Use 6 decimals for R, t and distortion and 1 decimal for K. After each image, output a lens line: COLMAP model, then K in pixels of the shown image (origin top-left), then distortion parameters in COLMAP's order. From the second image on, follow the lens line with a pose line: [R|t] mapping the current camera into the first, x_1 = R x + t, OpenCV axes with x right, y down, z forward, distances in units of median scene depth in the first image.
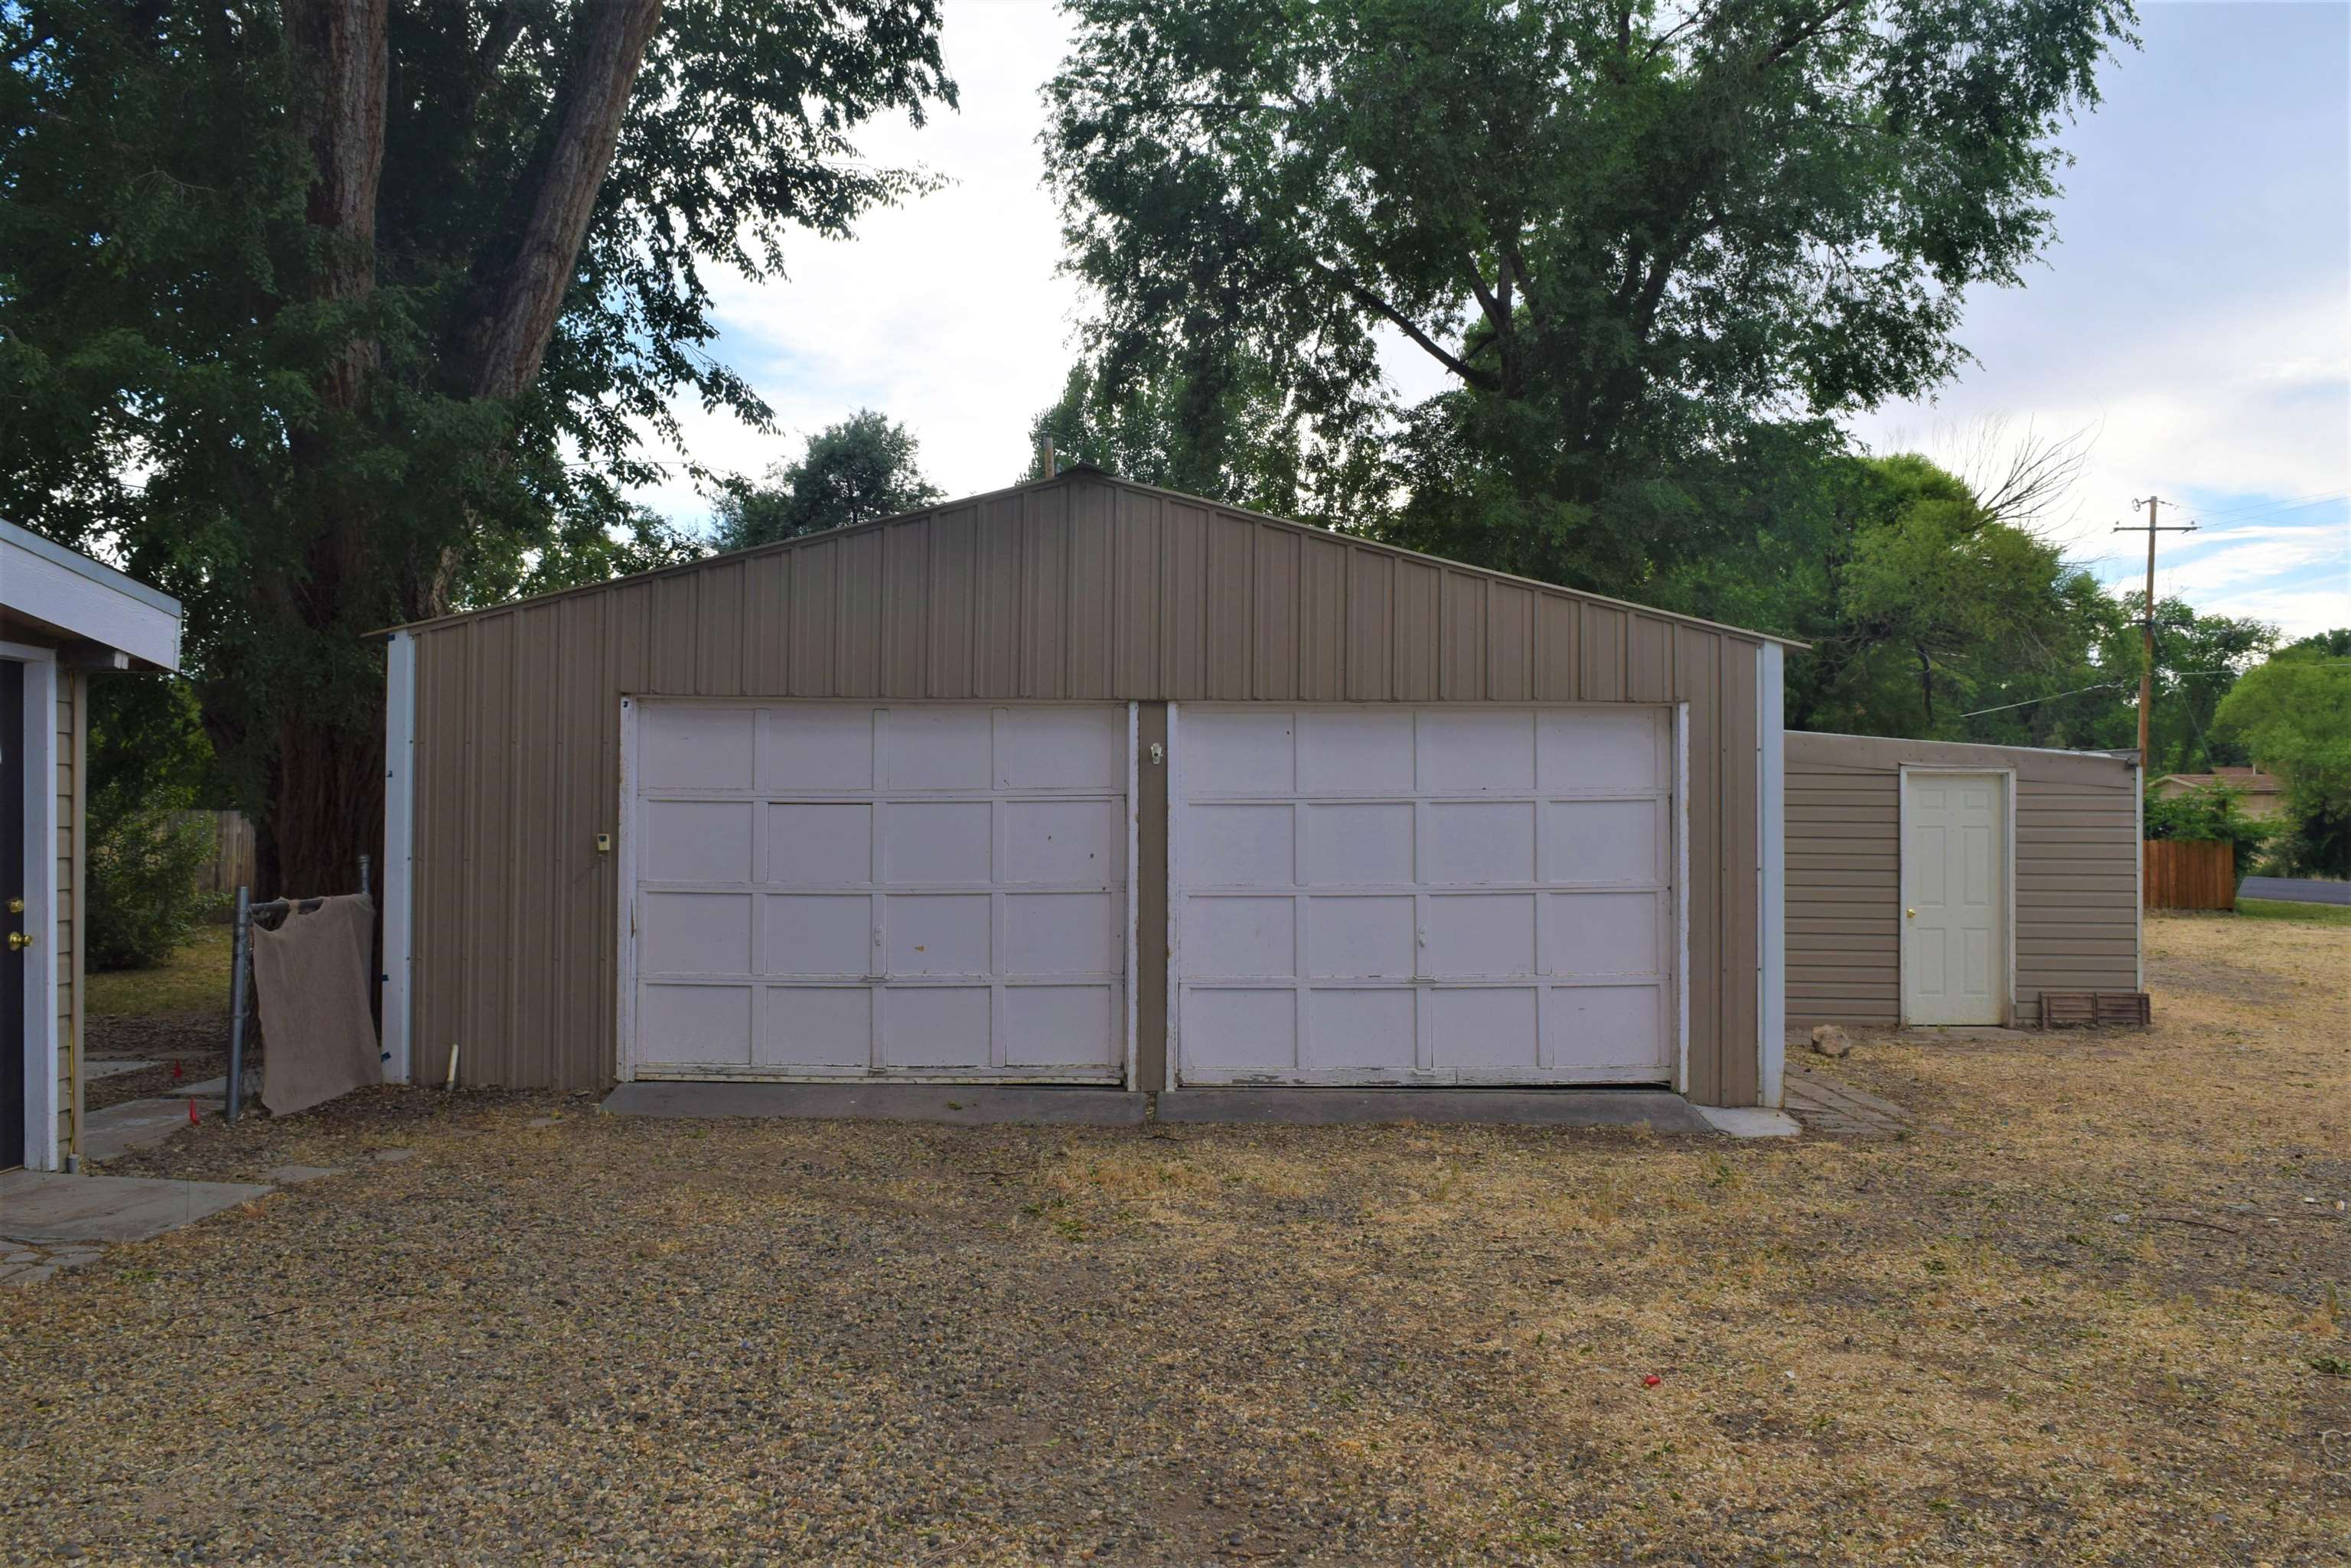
lens RADIAL K [[1824.3, 0, 1175.5], [0, 1824.3, 784.0], [0, 0, 1]] dist [-0.024743, 0.011921]
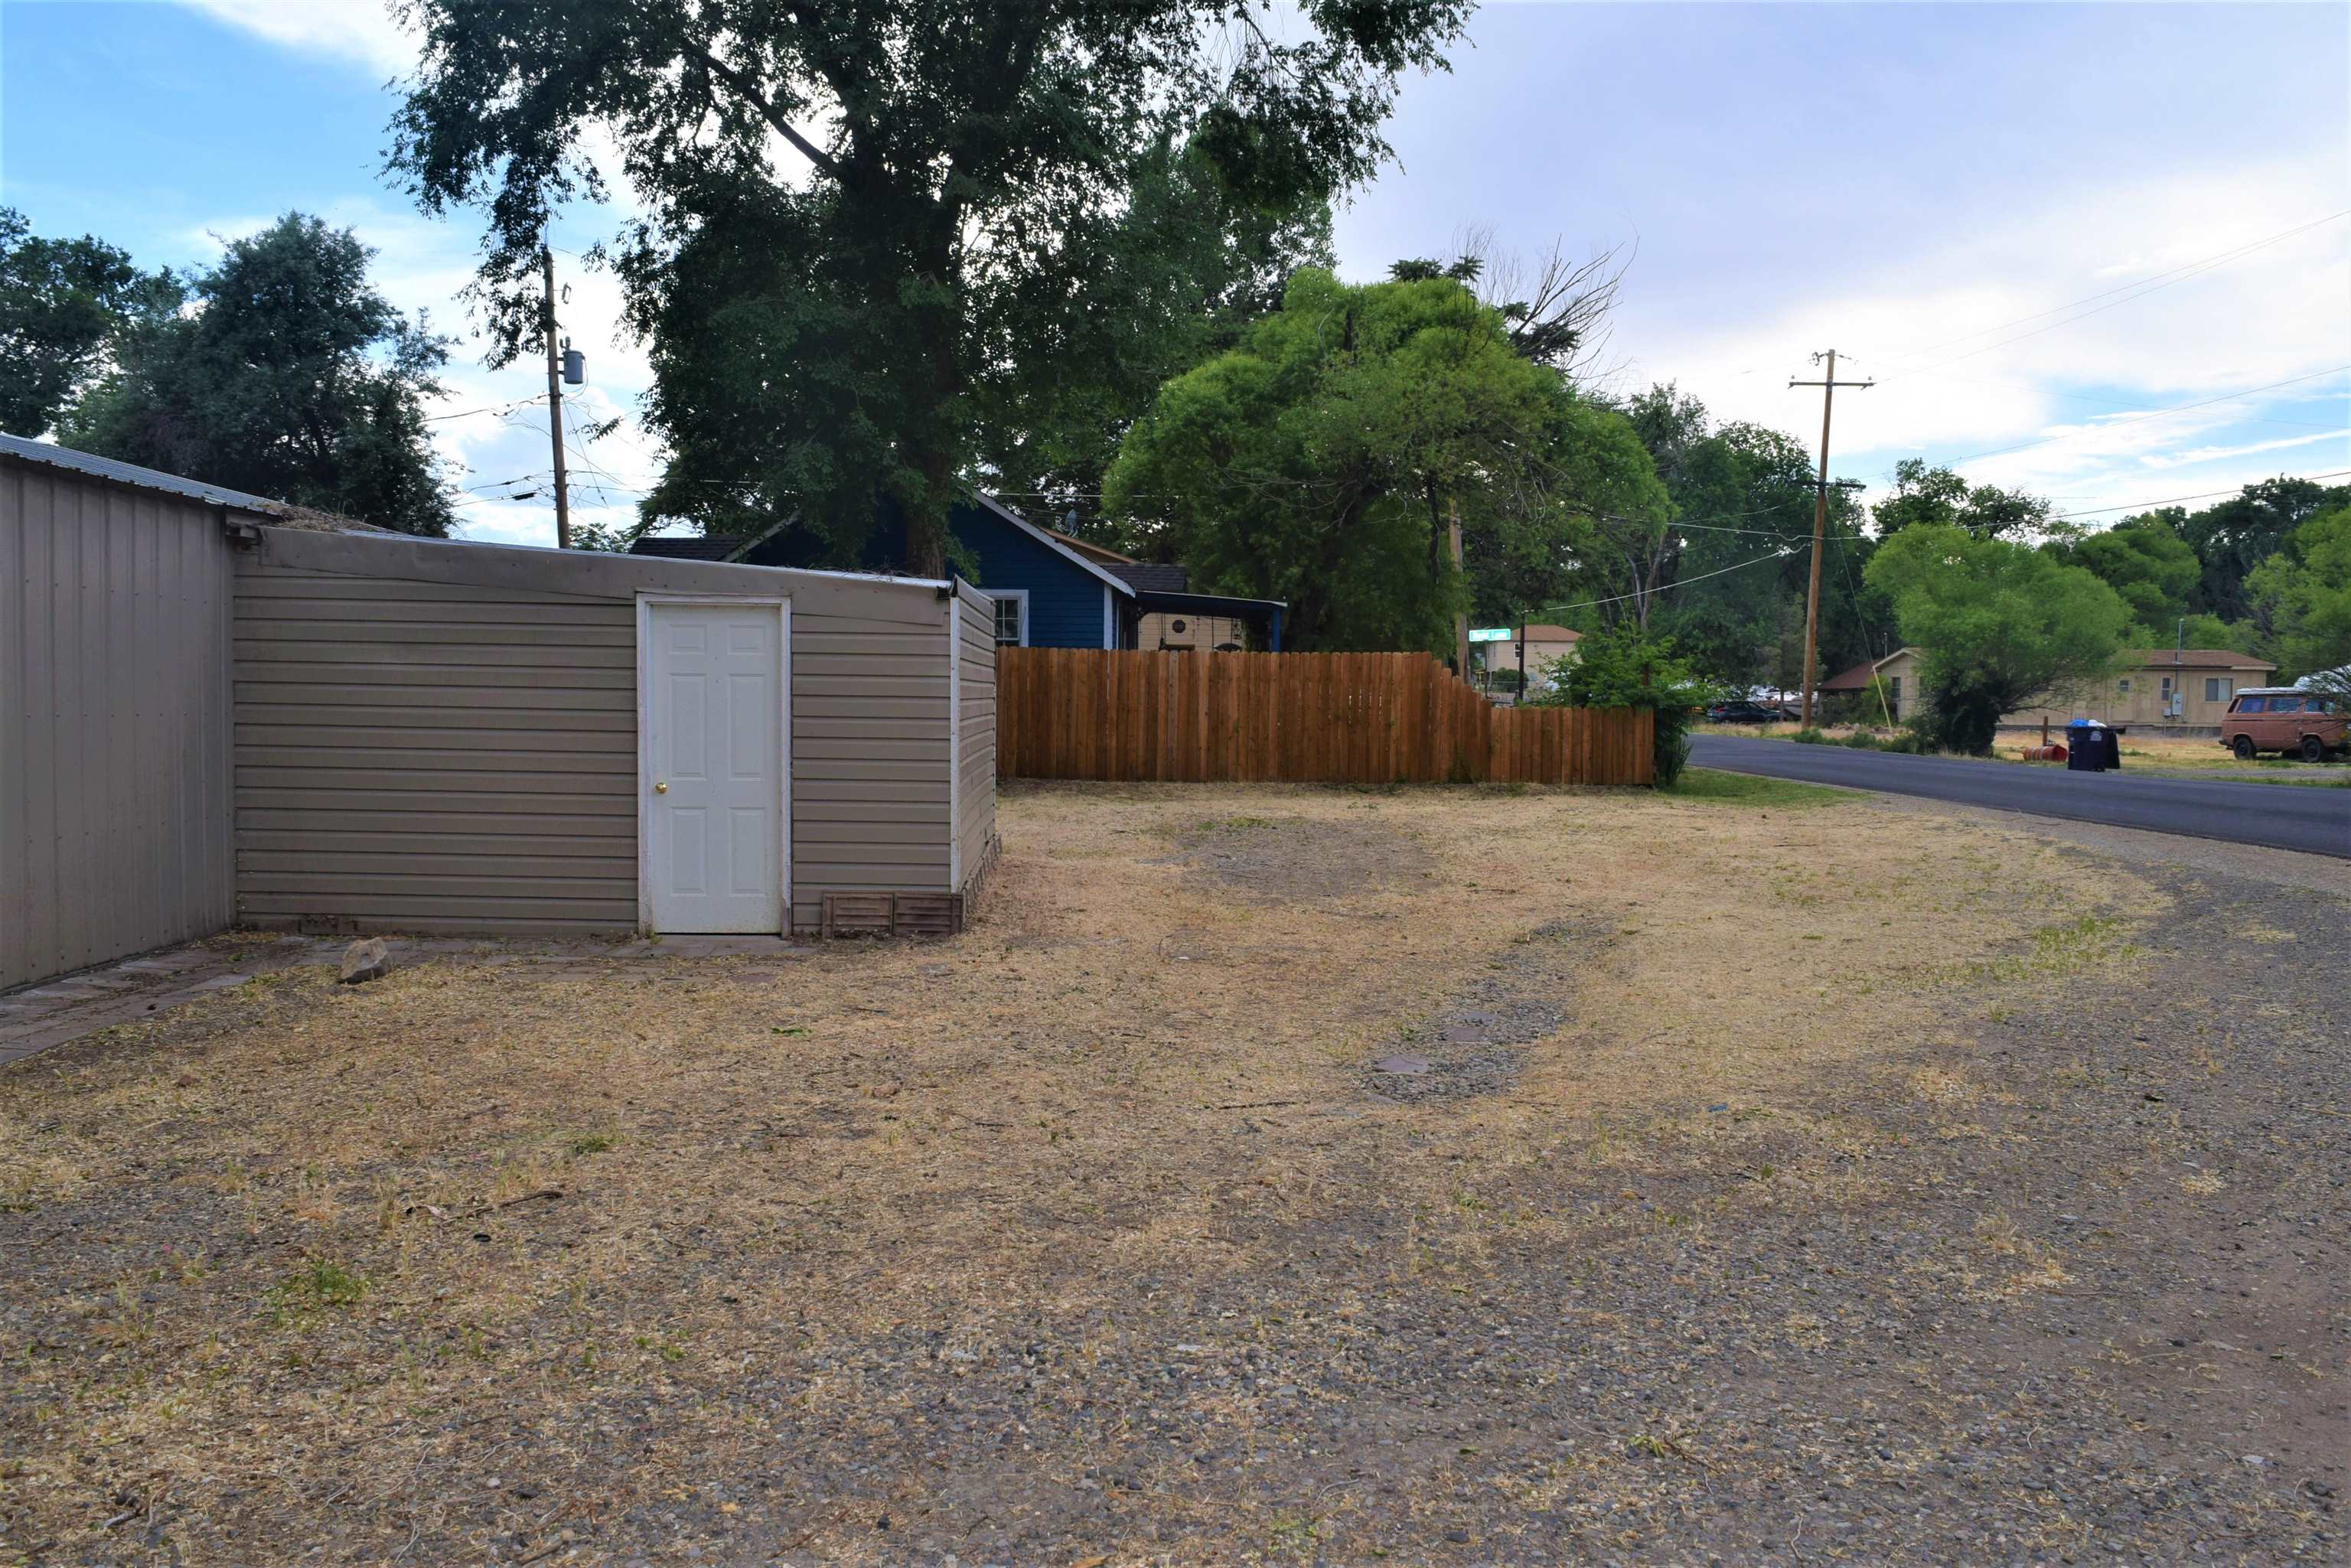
lens RADIAL K [[1853.7, 0, 1174.8], [0, 1853.7, 759.3], [0, 0, 1]] dist [0.007933, 0.005251]
pose [[0.997476, 0.002282, 0.070963, 0.265347], [-0.006186, 0.998476, 0.054847, 0.007200], [-0.070729, -0.055148, 0.995970, 0.100520]]
